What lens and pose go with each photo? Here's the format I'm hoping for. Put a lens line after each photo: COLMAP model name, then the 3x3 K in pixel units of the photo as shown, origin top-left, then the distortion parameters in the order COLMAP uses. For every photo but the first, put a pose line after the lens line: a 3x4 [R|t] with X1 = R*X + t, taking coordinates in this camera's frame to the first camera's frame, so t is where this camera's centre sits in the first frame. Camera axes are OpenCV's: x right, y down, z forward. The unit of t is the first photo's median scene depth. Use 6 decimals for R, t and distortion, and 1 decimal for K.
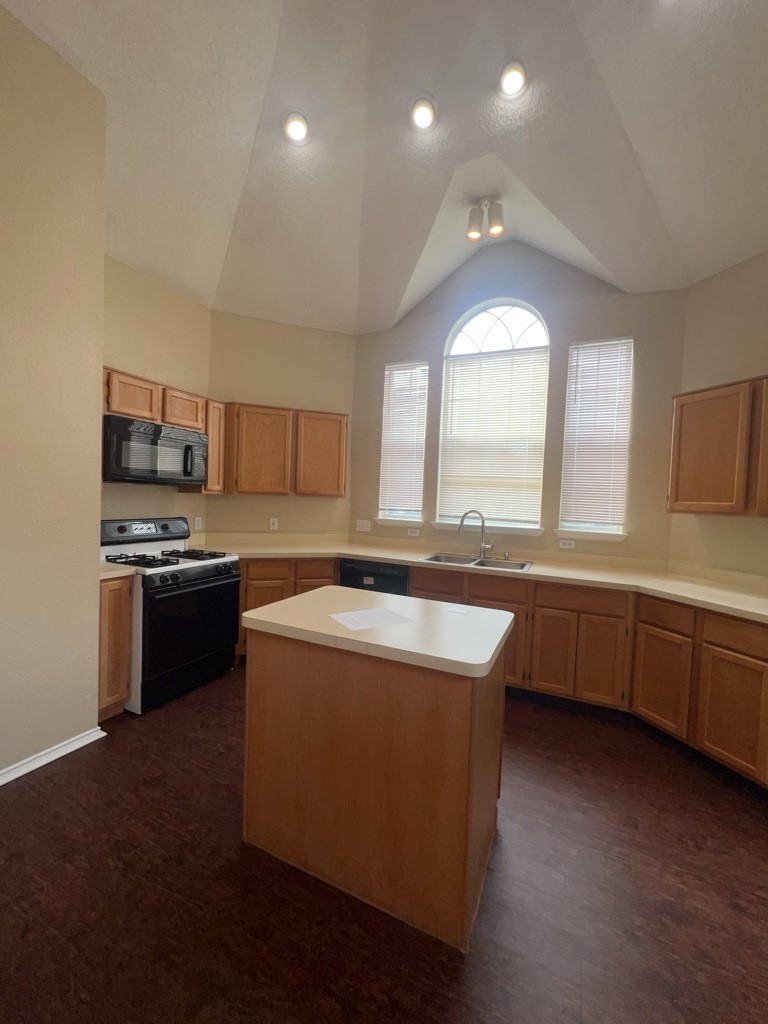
lens RADIAL K [[409.0, 0, 387.8], [0, 409.0, 511.3], [0, 0, 1]] dist [-0.001568, 0.000475]
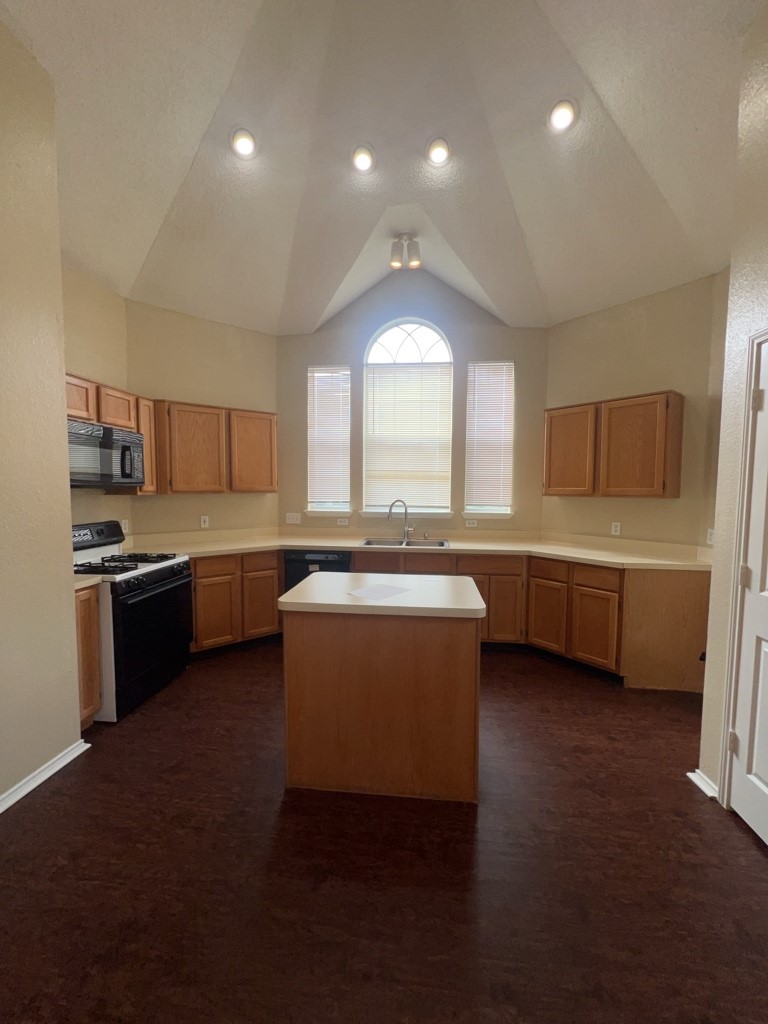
lens RADIAL K [[409.0, 0, 387.8], [0, 409.0, 511.3], [0, 0, 1]] dist [-0.001568, 0.000475]
pose [[0.945584, -0.053600, 0.320932, -0.212350], [0.042610, 0.998243, 0.041176, -0.020371], [-0.322575, -0.025261, 0.946207, -0.108152]]
